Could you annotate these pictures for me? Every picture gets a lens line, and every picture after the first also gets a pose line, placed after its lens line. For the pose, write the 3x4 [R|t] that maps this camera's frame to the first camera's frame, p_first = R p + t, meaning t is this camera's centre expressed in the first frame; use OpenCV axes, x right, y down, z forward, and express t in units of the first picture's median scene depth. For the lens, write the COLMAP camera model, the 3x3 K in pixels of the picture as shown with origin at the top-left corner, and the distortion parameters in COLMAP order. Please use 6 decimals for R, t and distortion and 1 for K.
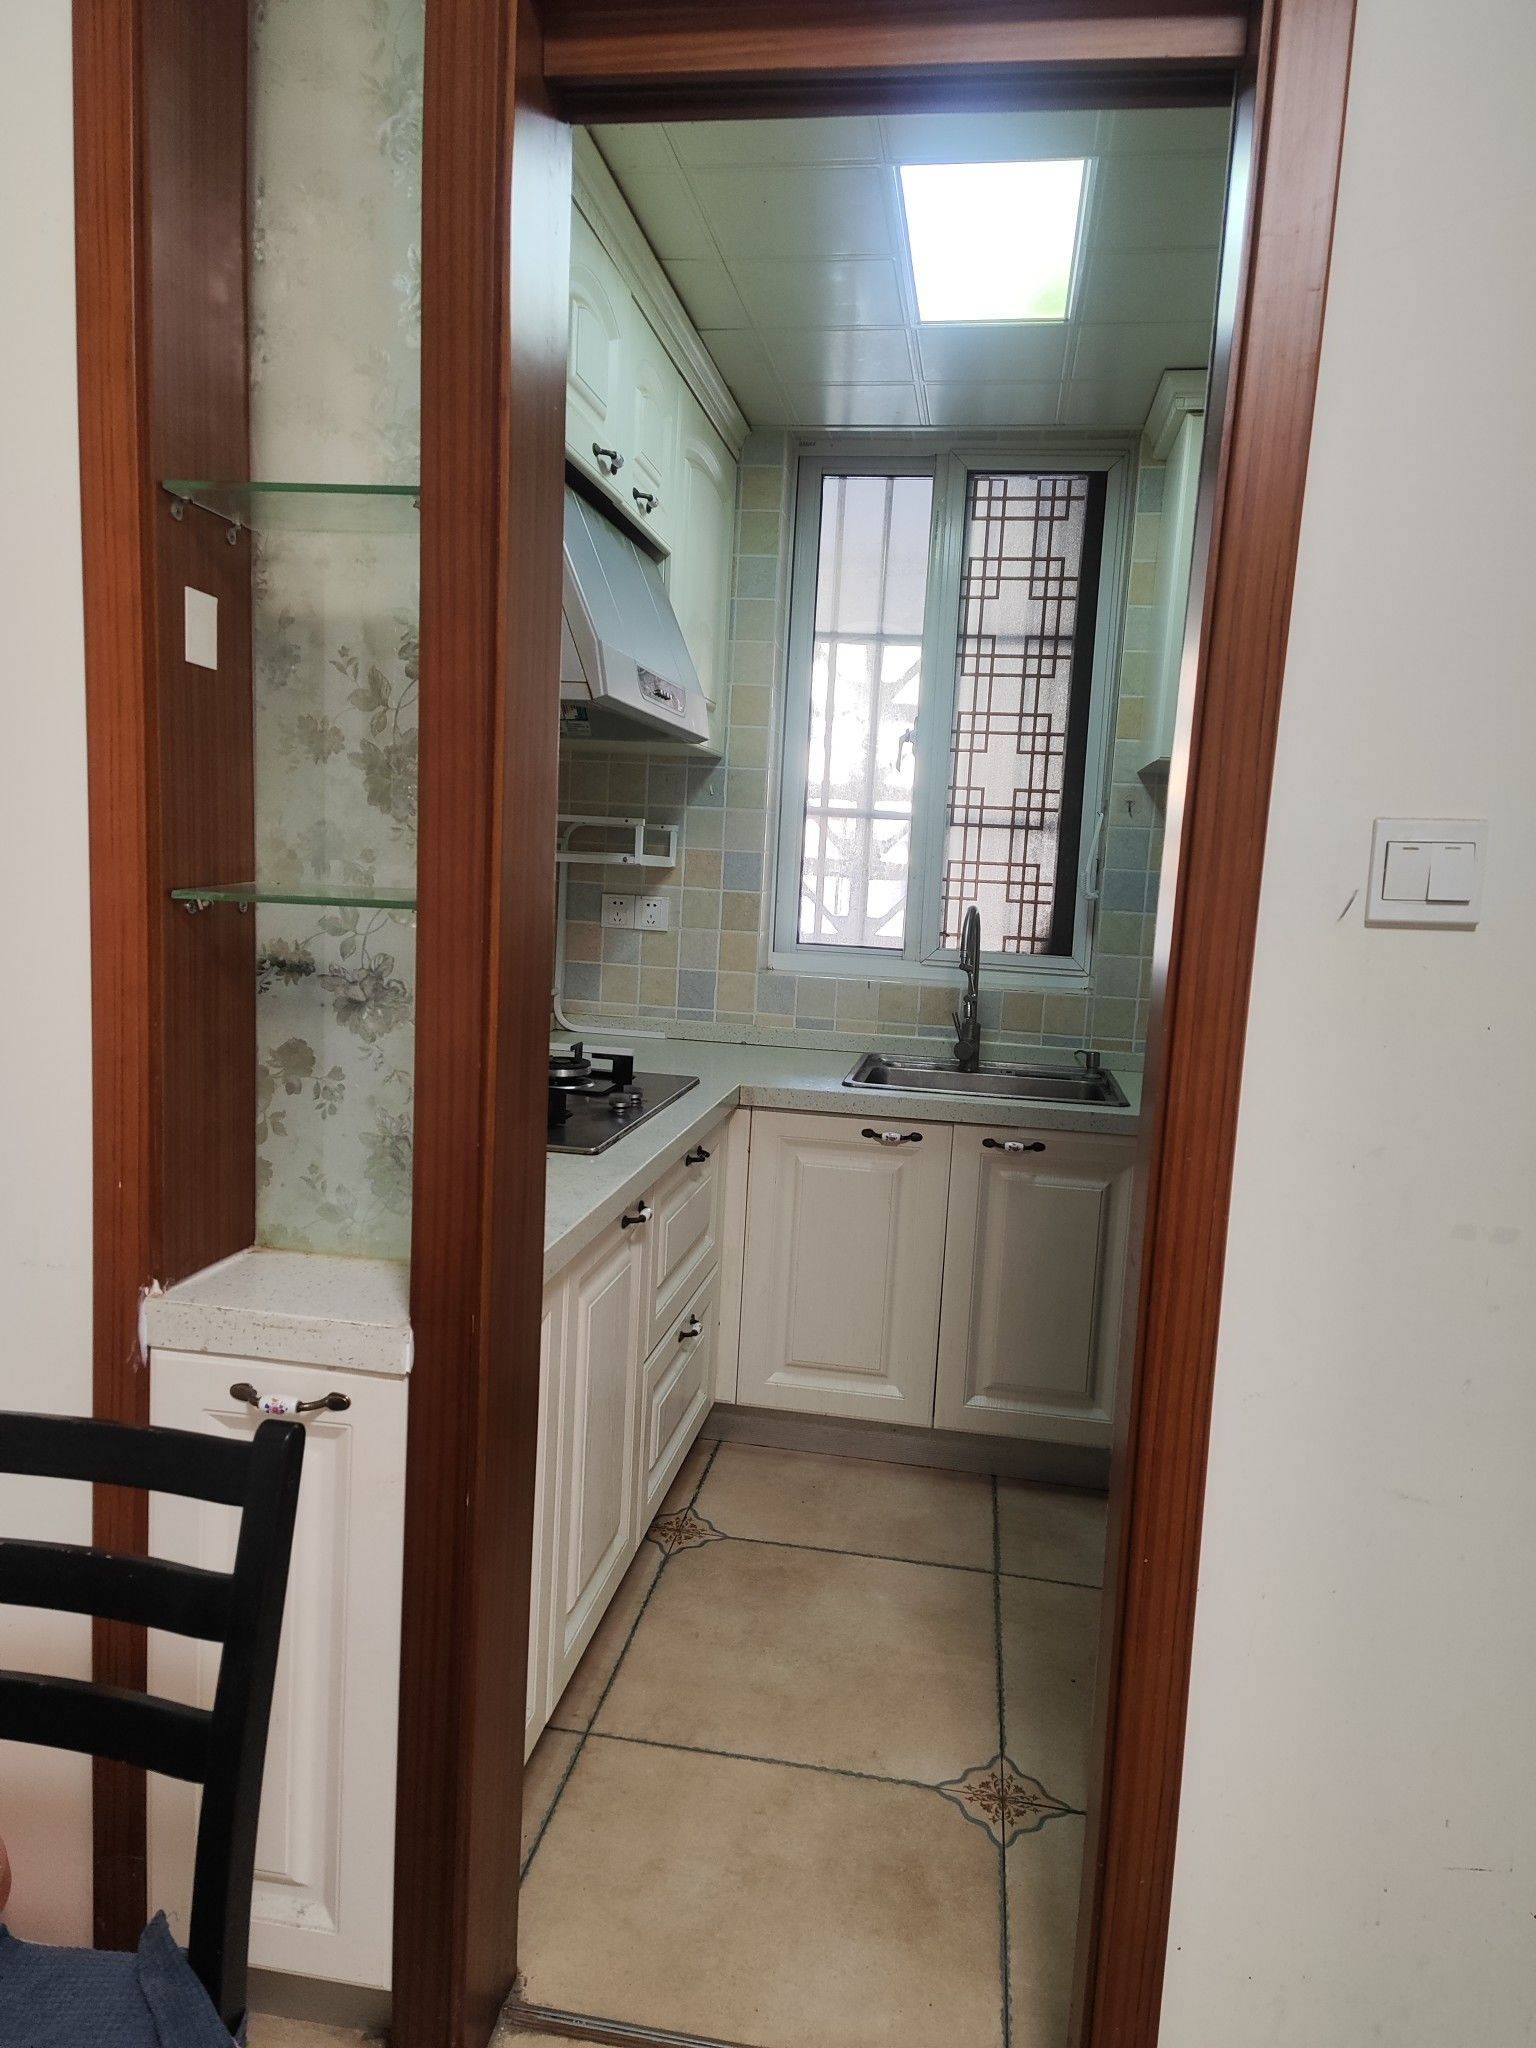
lens RADIAL K [[1368.1, 0, 767.0], [0, 1368.1, 1021.9], [0, 0, 1]] dist [0.060452, -0.021878]
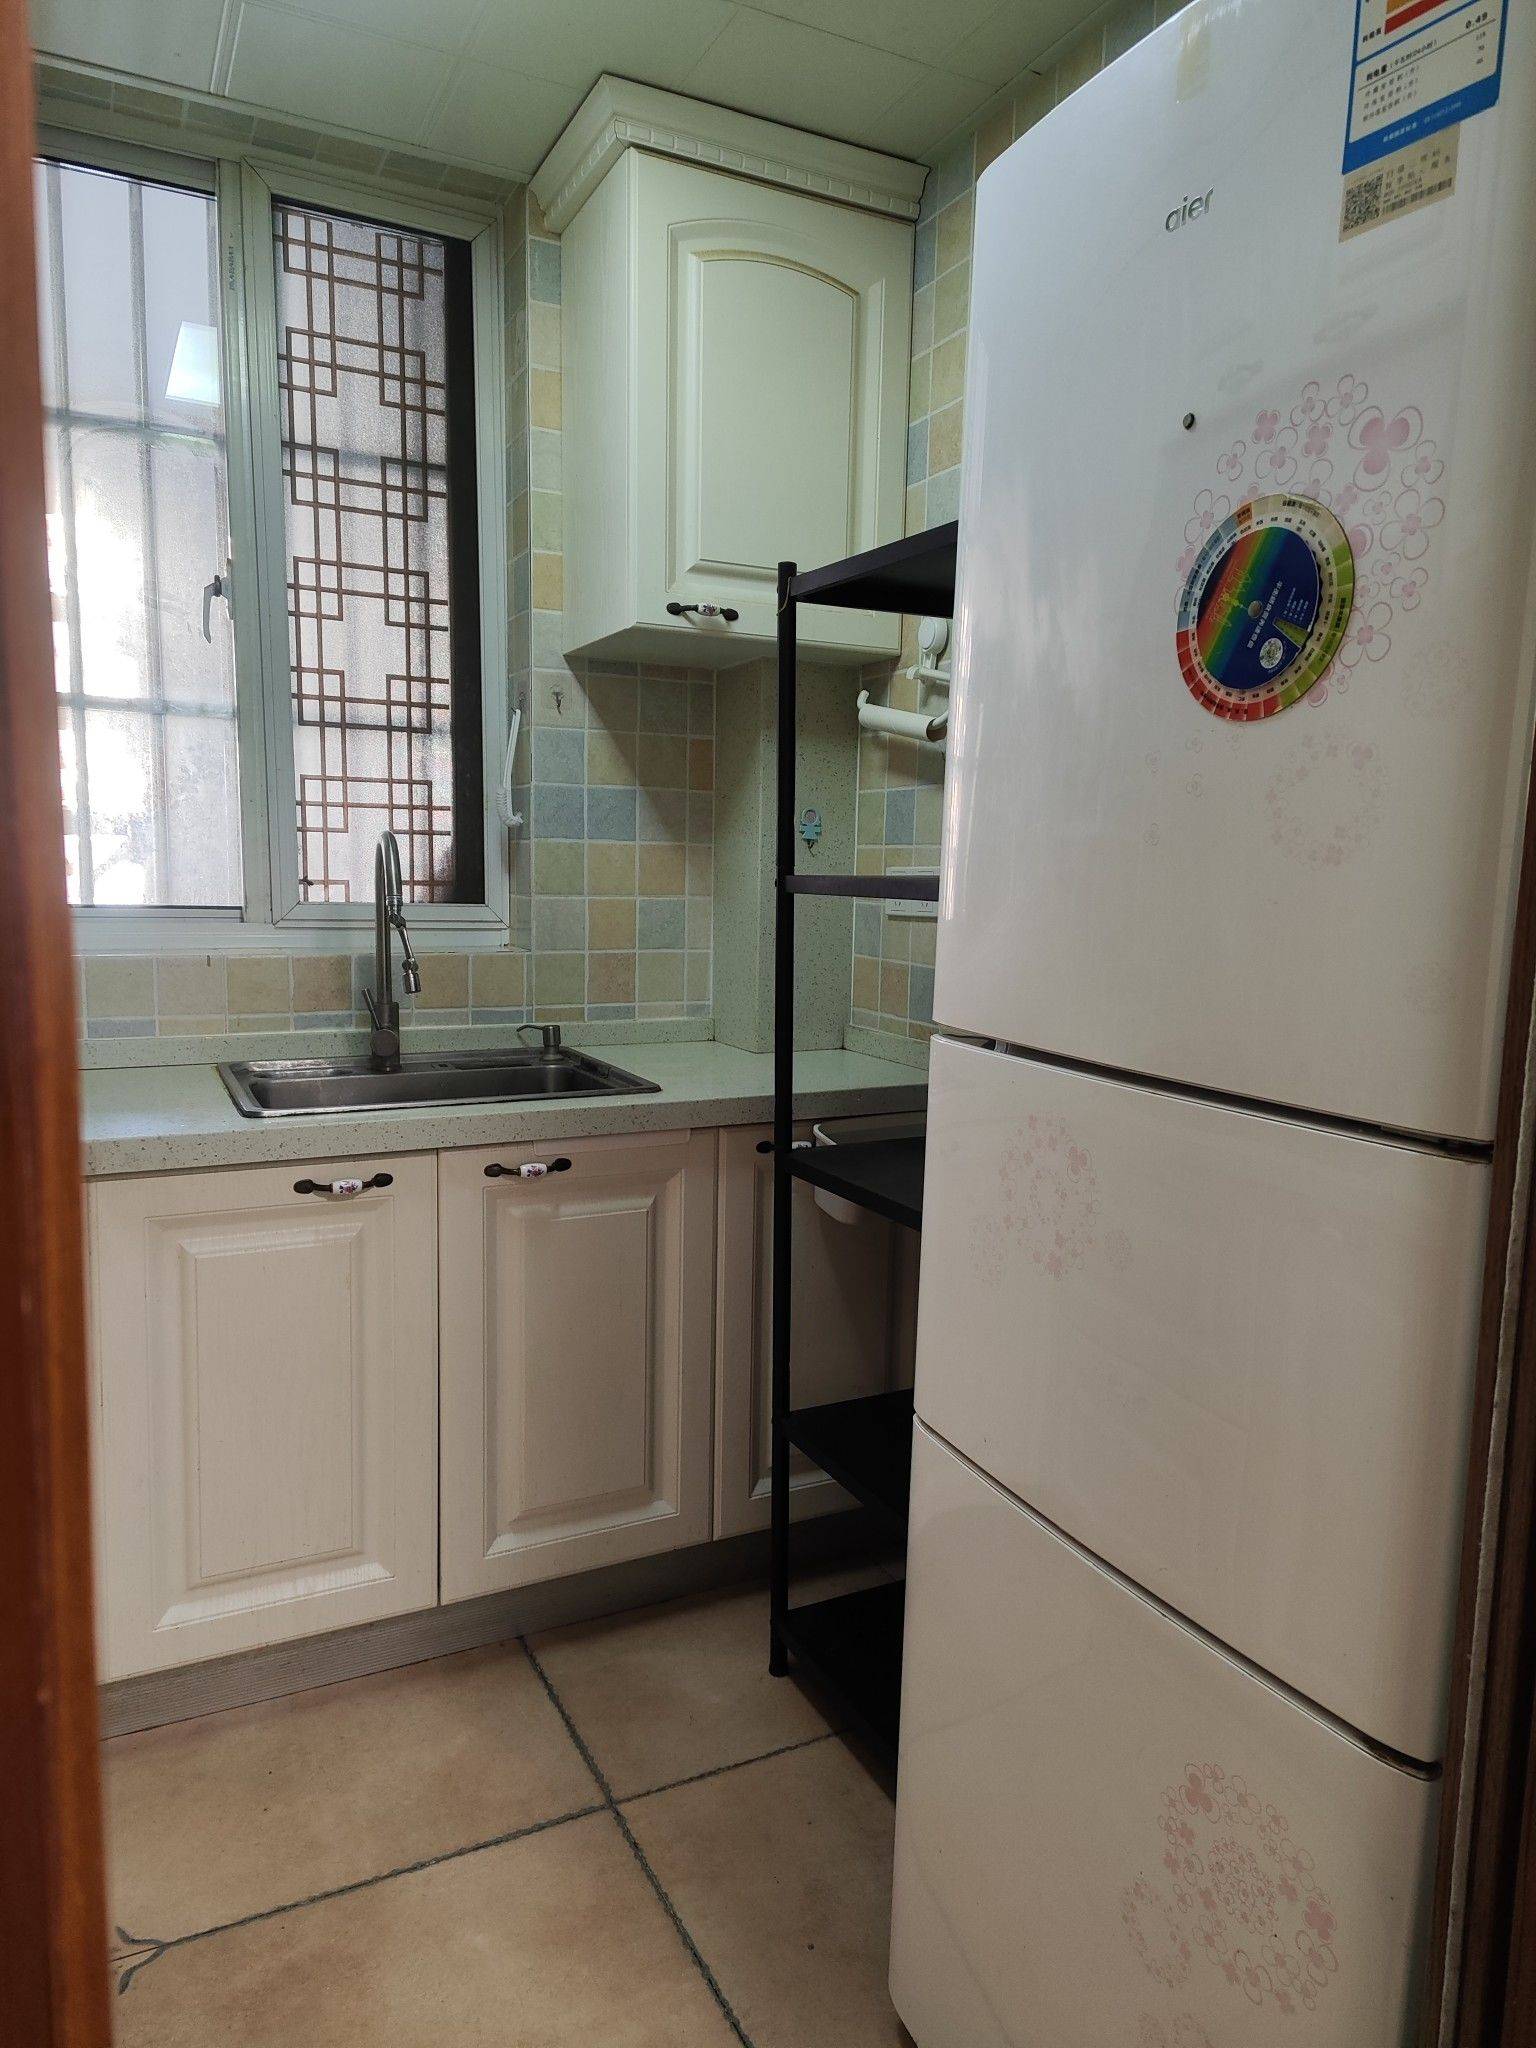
lens RADIAL K [[1368.1, 0, 767.9], [0, 1368.1, 1025.3], [0, 0, 1]] dist [0.060452, -0.021878]
pose [[0.811657, -0.103488, 0.574893, -0.093297], [0.094131, 0.994491, 0.046123, -0.001690], [-0.576499, 0.016679, 0.816927, 0.302035]]
